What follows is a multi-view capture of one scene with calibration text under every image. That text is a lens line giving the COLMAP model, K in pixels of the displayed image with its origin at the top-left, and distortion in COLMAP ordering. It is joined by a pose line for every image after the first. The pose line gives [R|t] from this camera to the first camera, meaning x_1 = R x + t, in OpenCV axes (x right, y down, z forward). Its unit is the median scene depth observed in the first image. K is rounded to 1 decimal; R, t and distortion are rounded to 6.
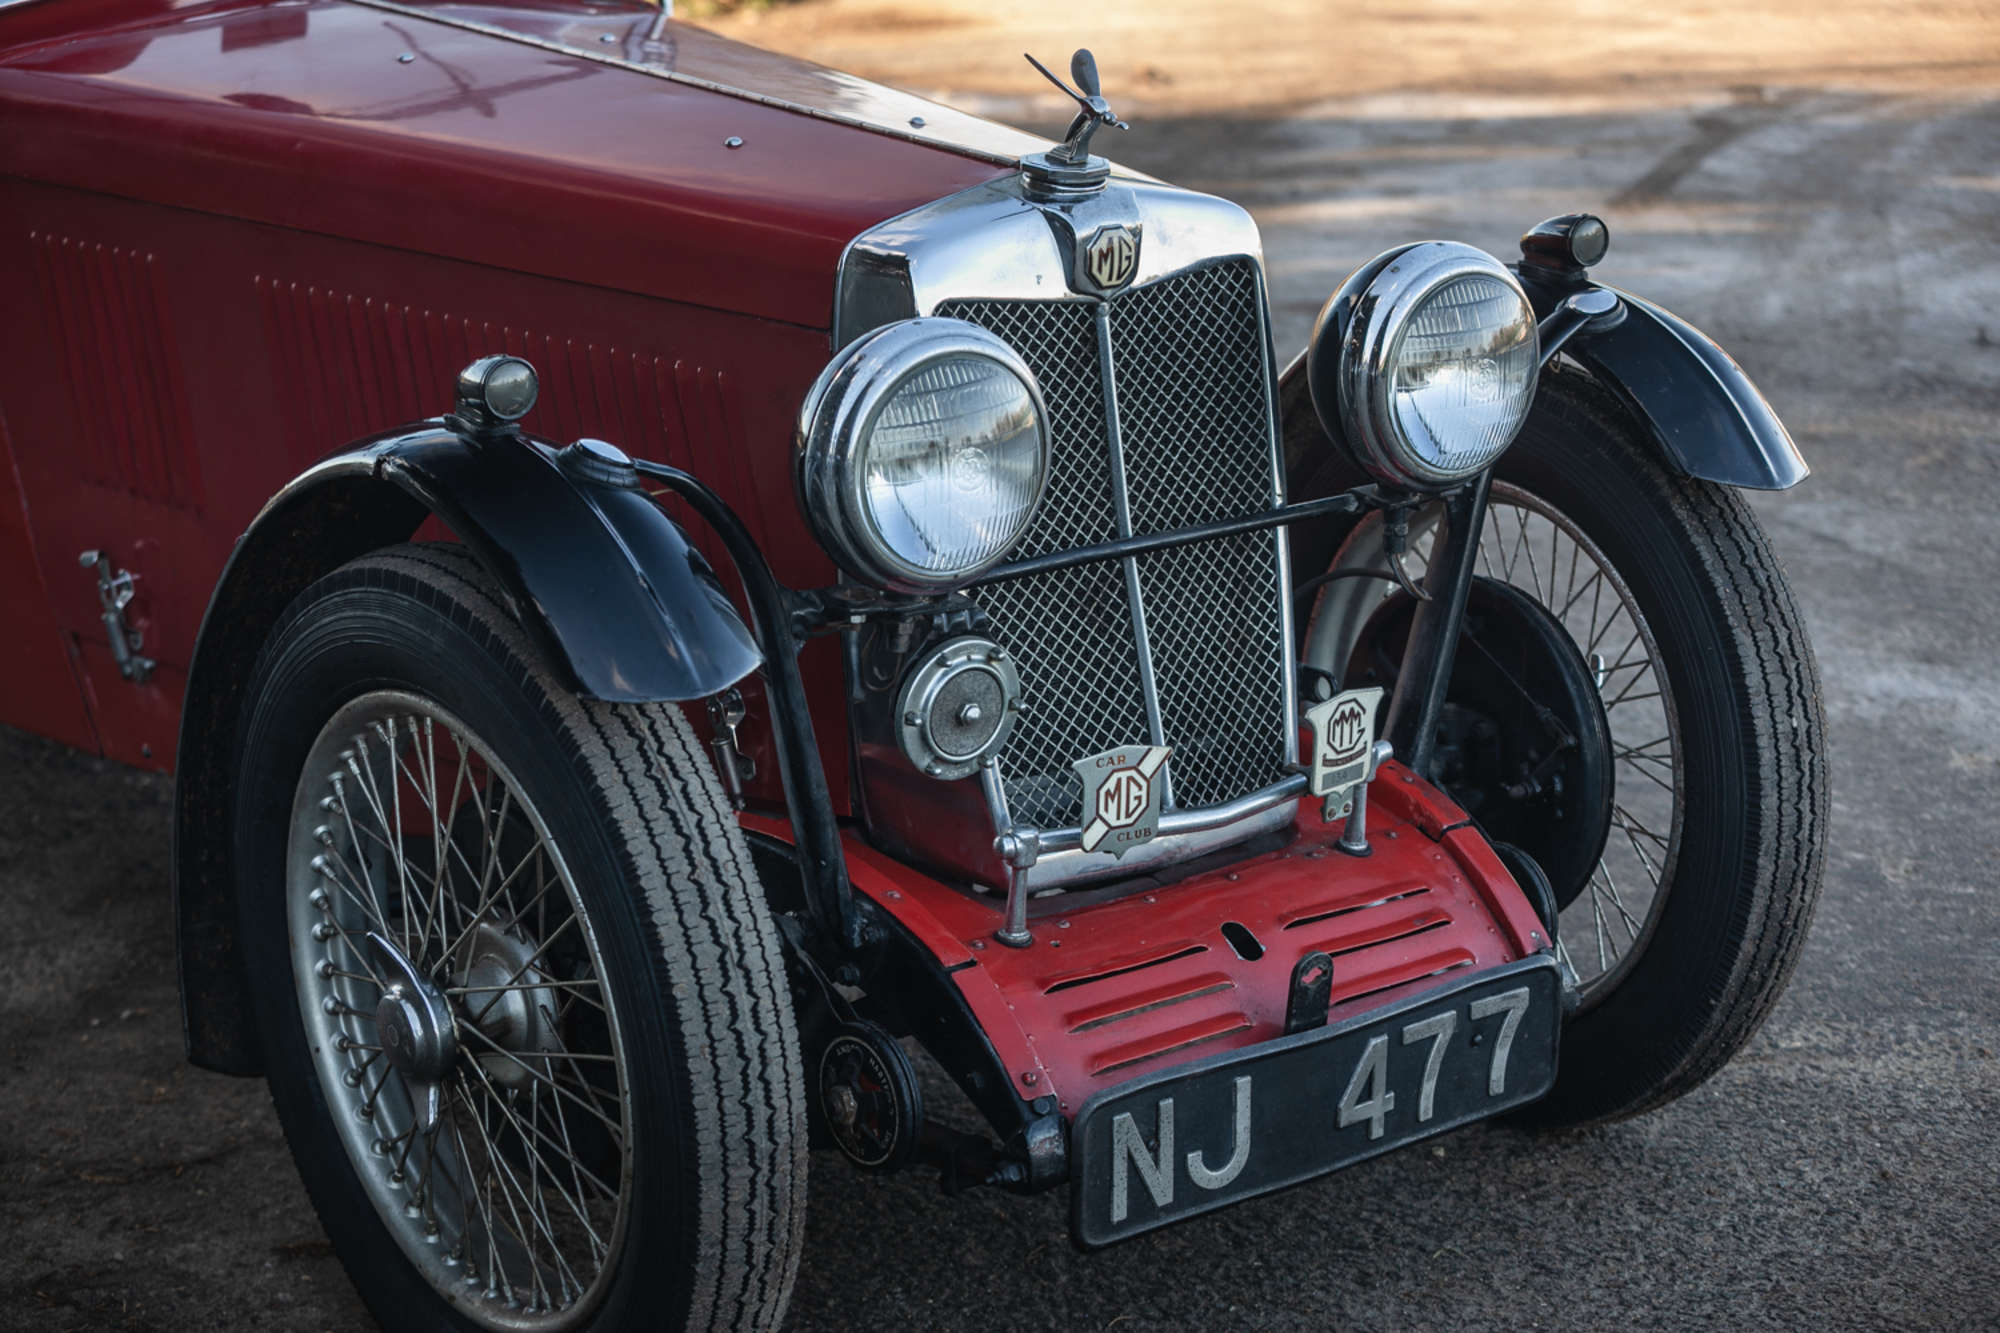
lens RADIAL K [[4060.1, 0, 1000.0], [0, 4060.1, 666.5], [0, 0, 1]] dist [-0.330039, 0.368564]
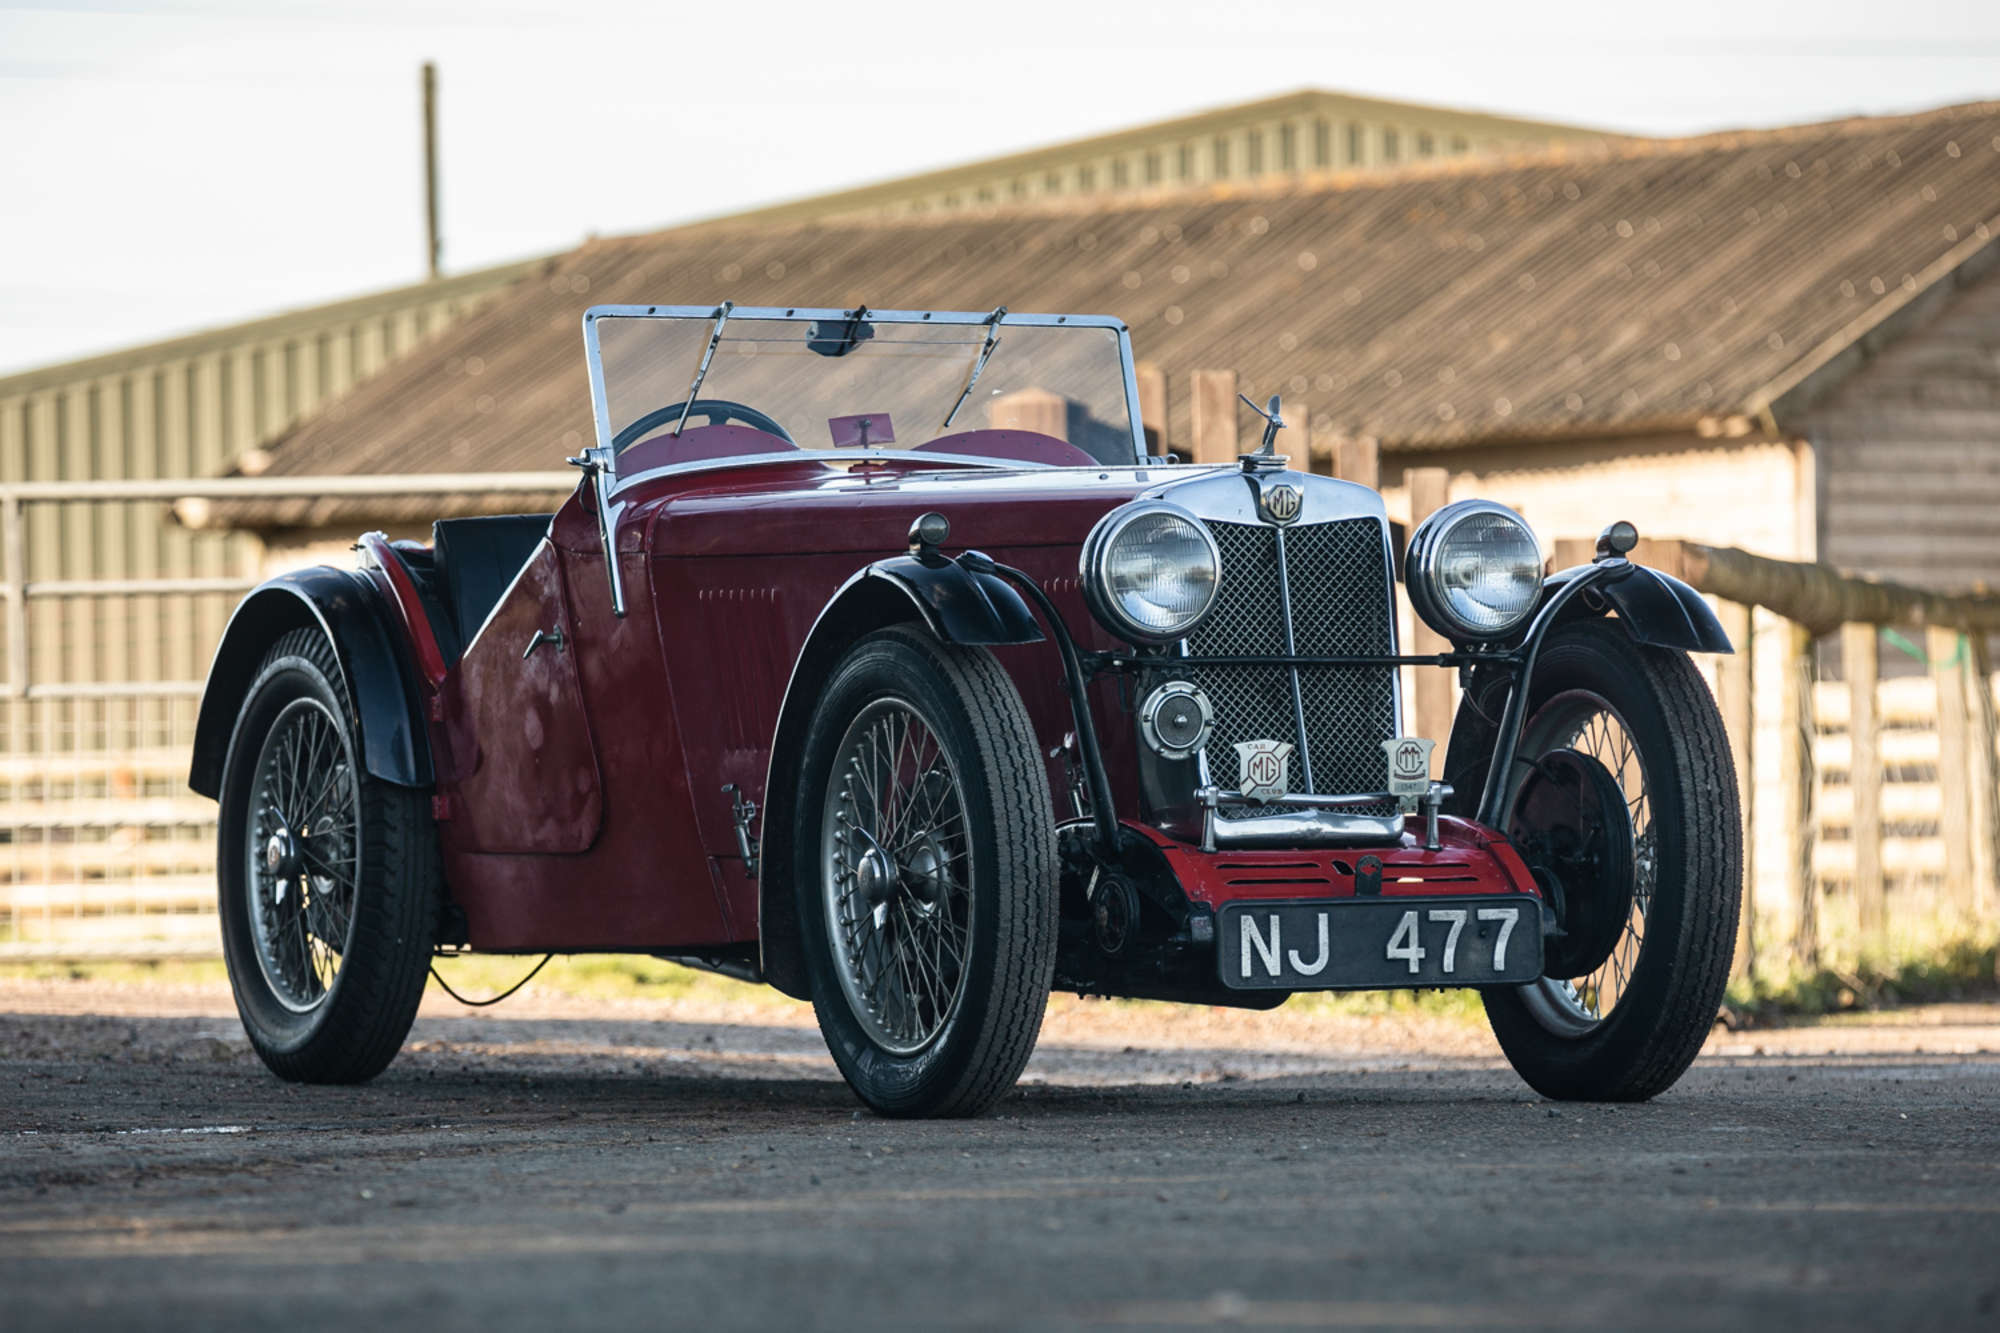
lens RADIAL K [[10430.5, 0, 1000.0], [0, 10430.5, 666.5], [0, 0, 1]] dist [1.255851, 6.038037]
pose [[0.976253, -0.019766, -0.215732, 0.909756], [-0.045098, 0.955469, -0.291623, 1.336184], [0.211889, 0.294427, 0.931888, -3.357420]]
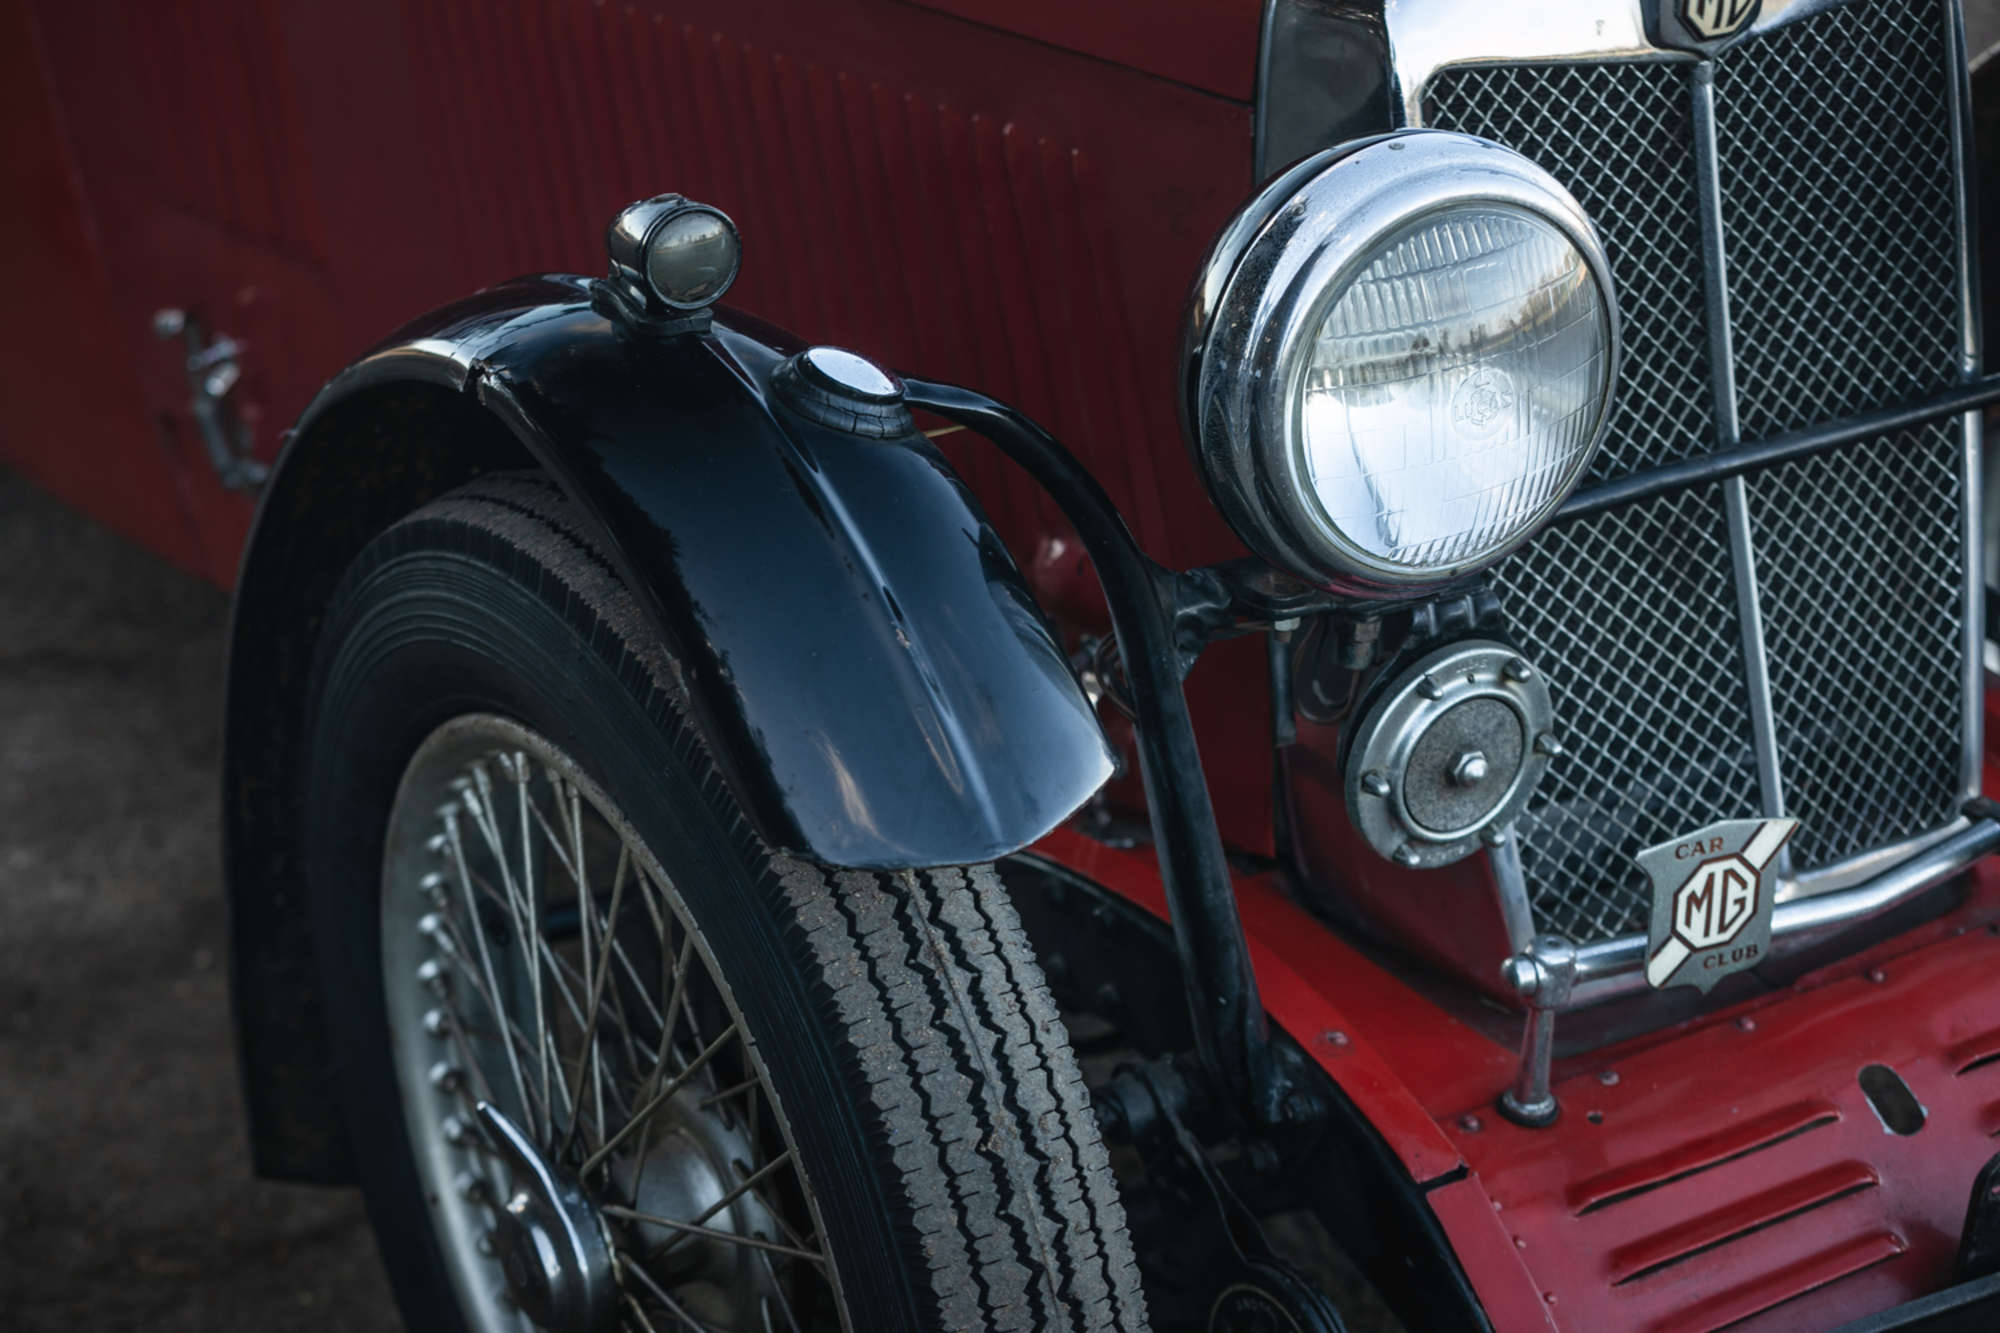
lens RADIAL K [[4258.8, 0, 965.3], [0, 4258.8, 668.5], [0, 0, 1]] dist [-0.281147, 0.268884]
pose [[0.992945, 0.027235, -0.115410, -0.009126], [-0.010318, 0.989419, 0.144718, -0.089986], [0.118130, -0.142506, 0.982719, 0.359197]]
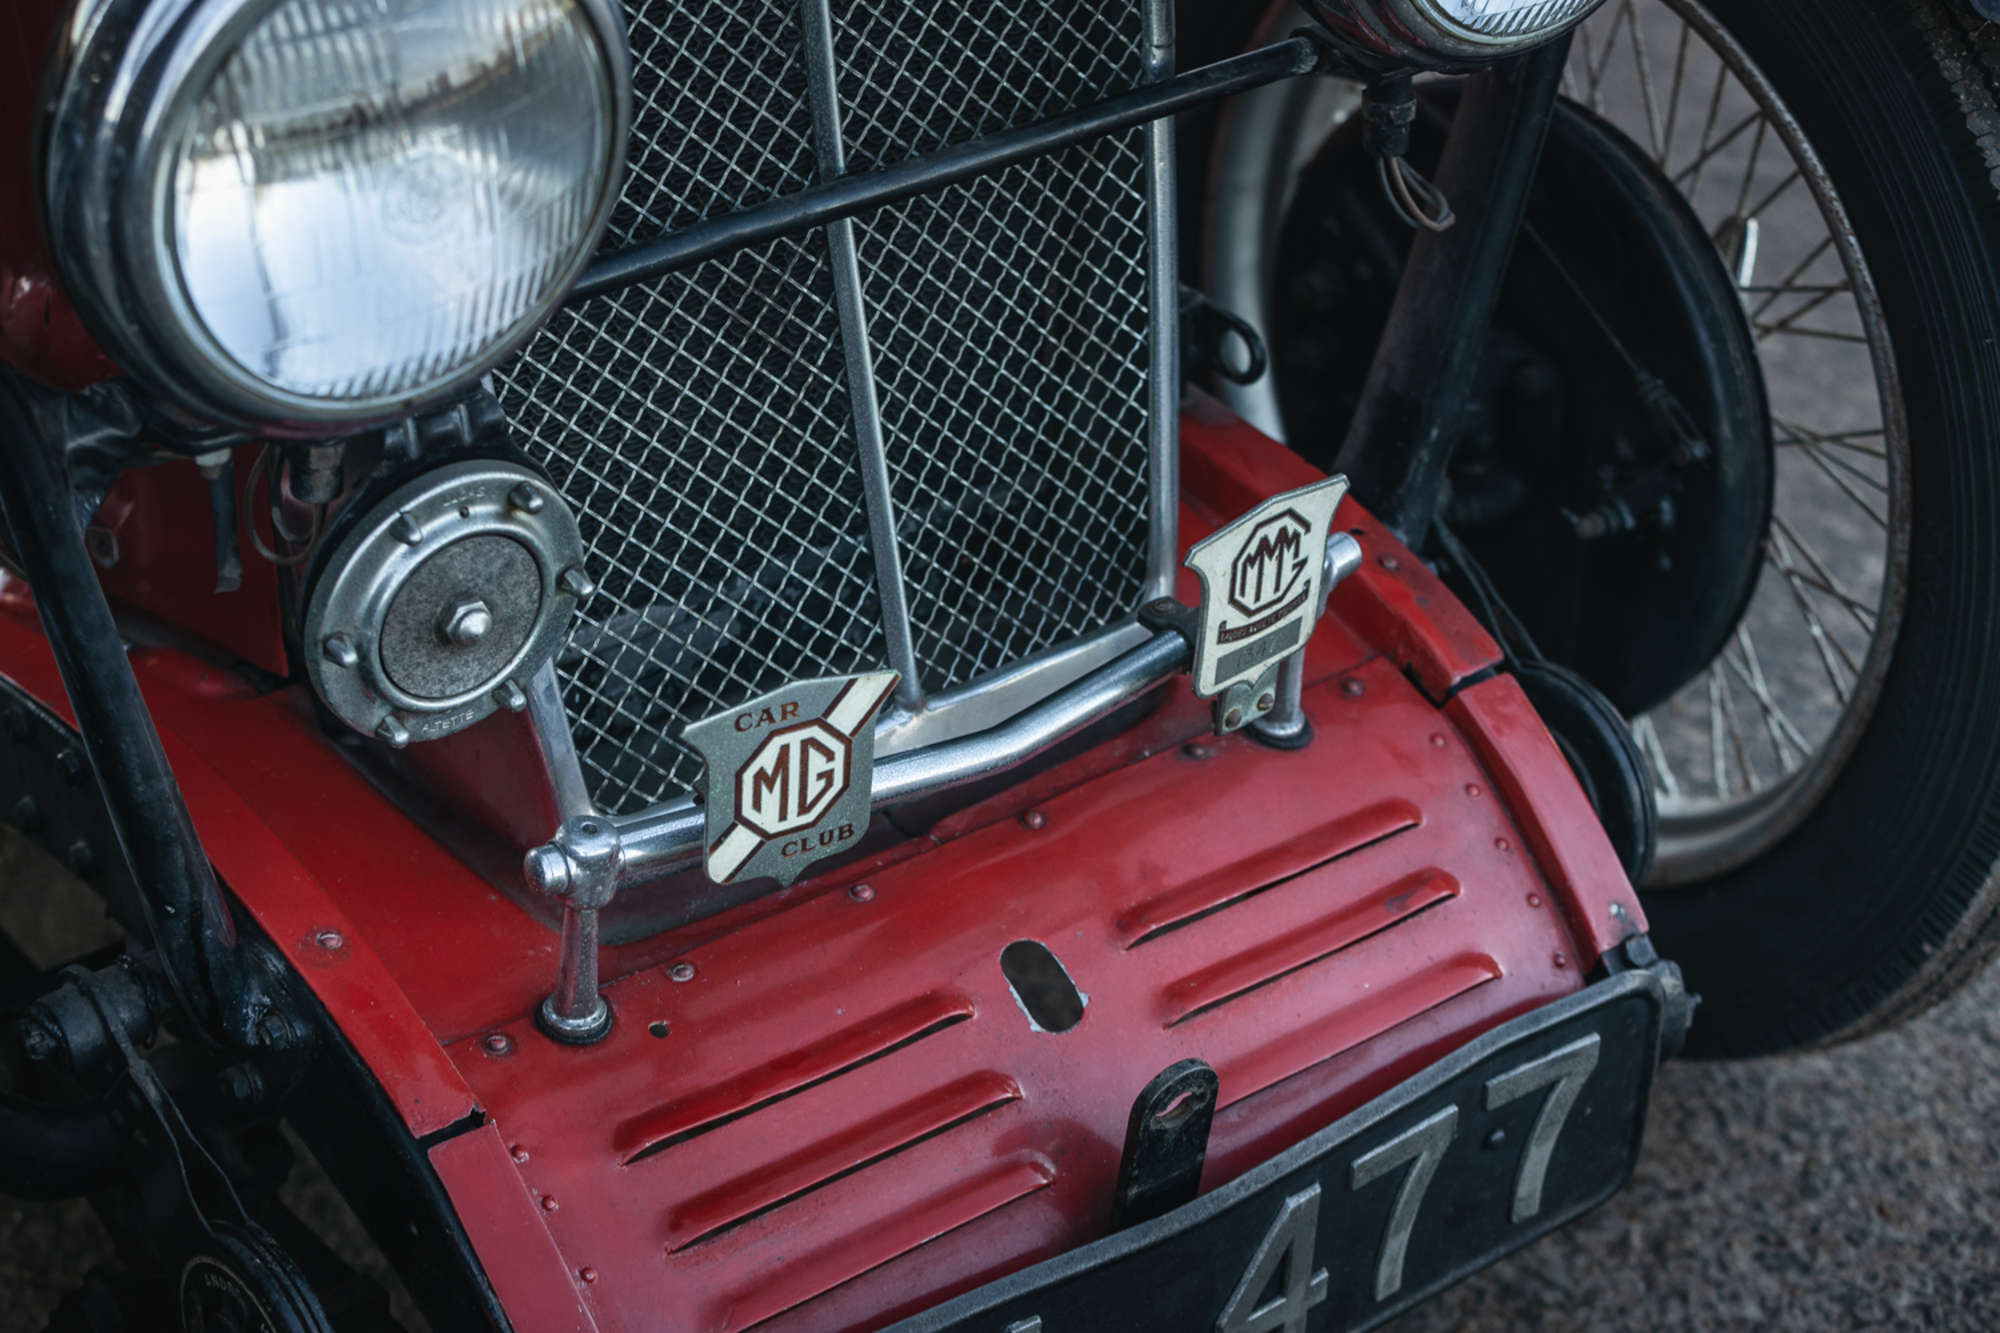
lens RADIAL K [[4280.7, 0, 1000.0], [0, 4280.7, 666.5], [0, 0, 1]] dist [-0.253549, 0.398642]
pose [[0.999479, 0.026266, 0.018737, 0.043655], [-0.030473, 0.959295, 0.280756, -0.120087], [-0.010600, -0.281181, 0.959596, 0.501246]]
